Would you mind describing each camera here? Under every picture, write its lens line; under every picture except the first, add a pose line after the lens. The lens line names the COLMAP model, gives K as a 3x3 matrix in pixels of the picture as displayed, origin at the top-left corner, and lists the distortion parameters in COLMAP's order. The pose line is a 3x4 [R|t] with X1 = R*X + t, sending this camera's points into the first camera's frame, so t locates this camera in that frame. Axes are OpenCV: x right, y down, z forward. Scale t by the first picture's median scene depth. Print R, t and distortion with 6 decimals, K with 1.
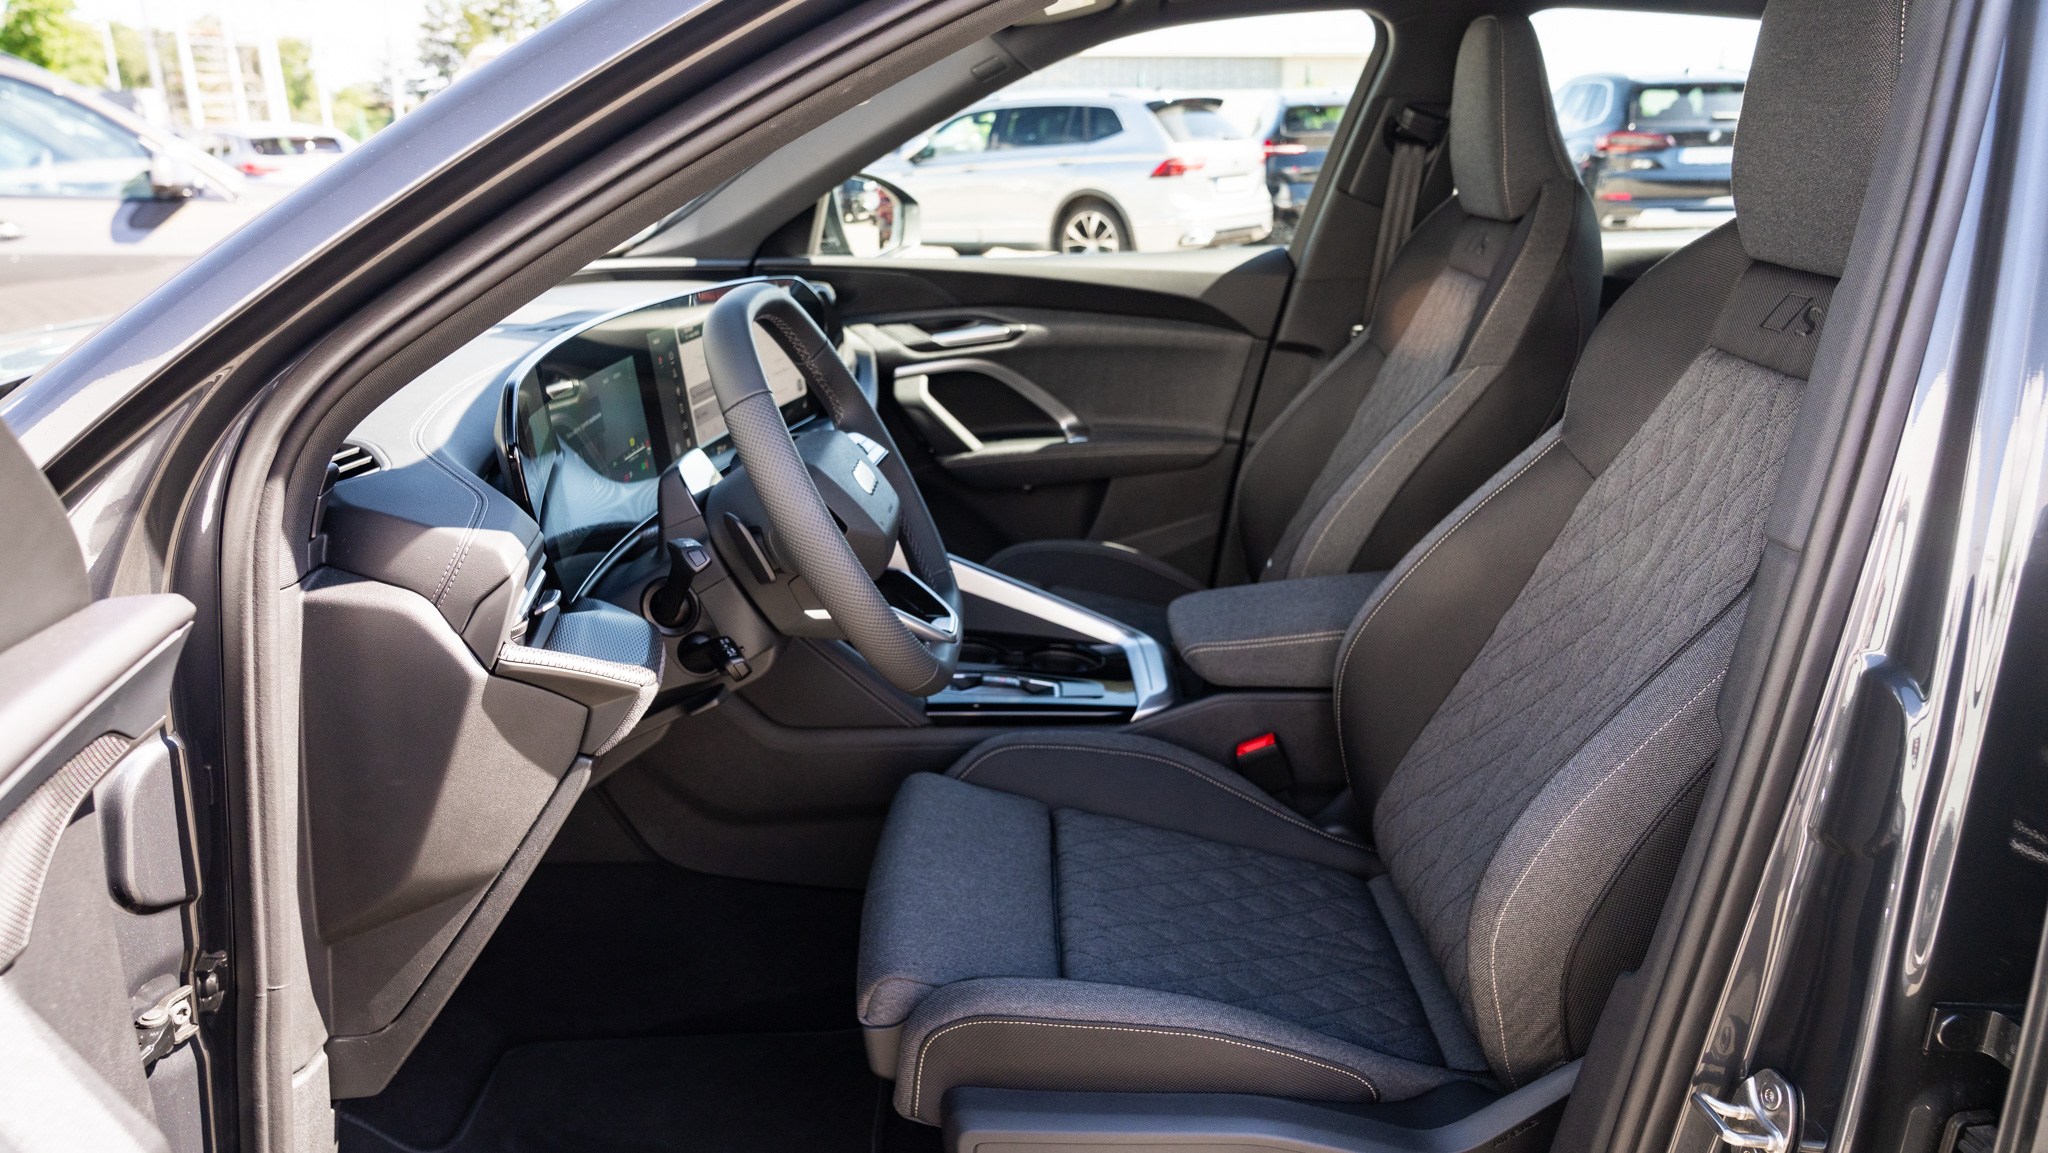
lens RADIAL K [[1356.8, 0, 1024.0], [0, 1356.8, 576.5], [0, 0, 1]] dist [-0.038345, 0.042246]
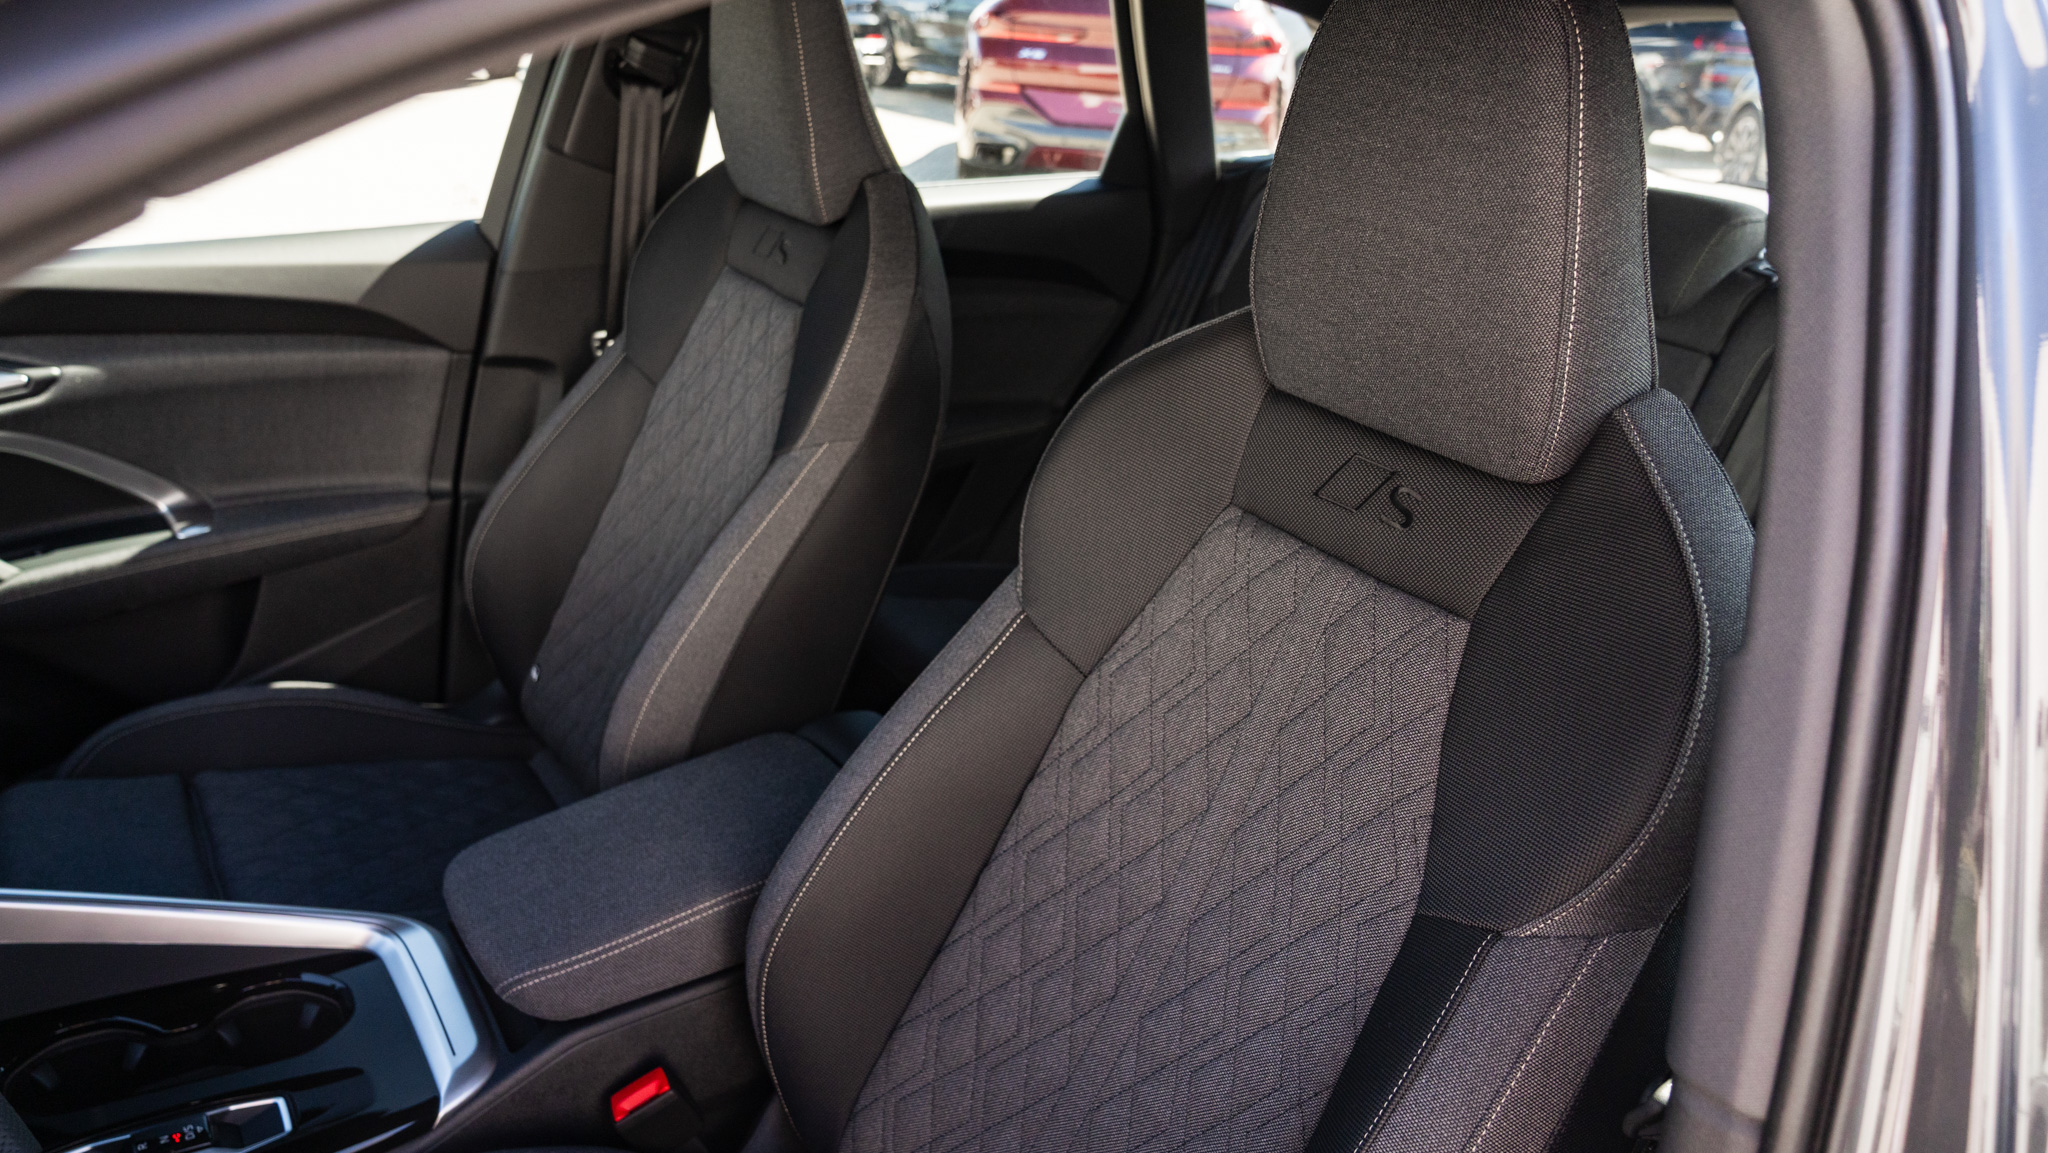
lens RADIAL K [[1356.8, 0, 1024.0], [0, 1356.8, 576.5], [0, 0, 1]] dist [-0.038345, 0.042246]
pose [[0.813683, -0.181126, 0.552370, 0.003250], [0.113185, 0.981397, 0.155076, -0.148717], [-0.570183, -0.063663, 0.819047, 0.264450]]
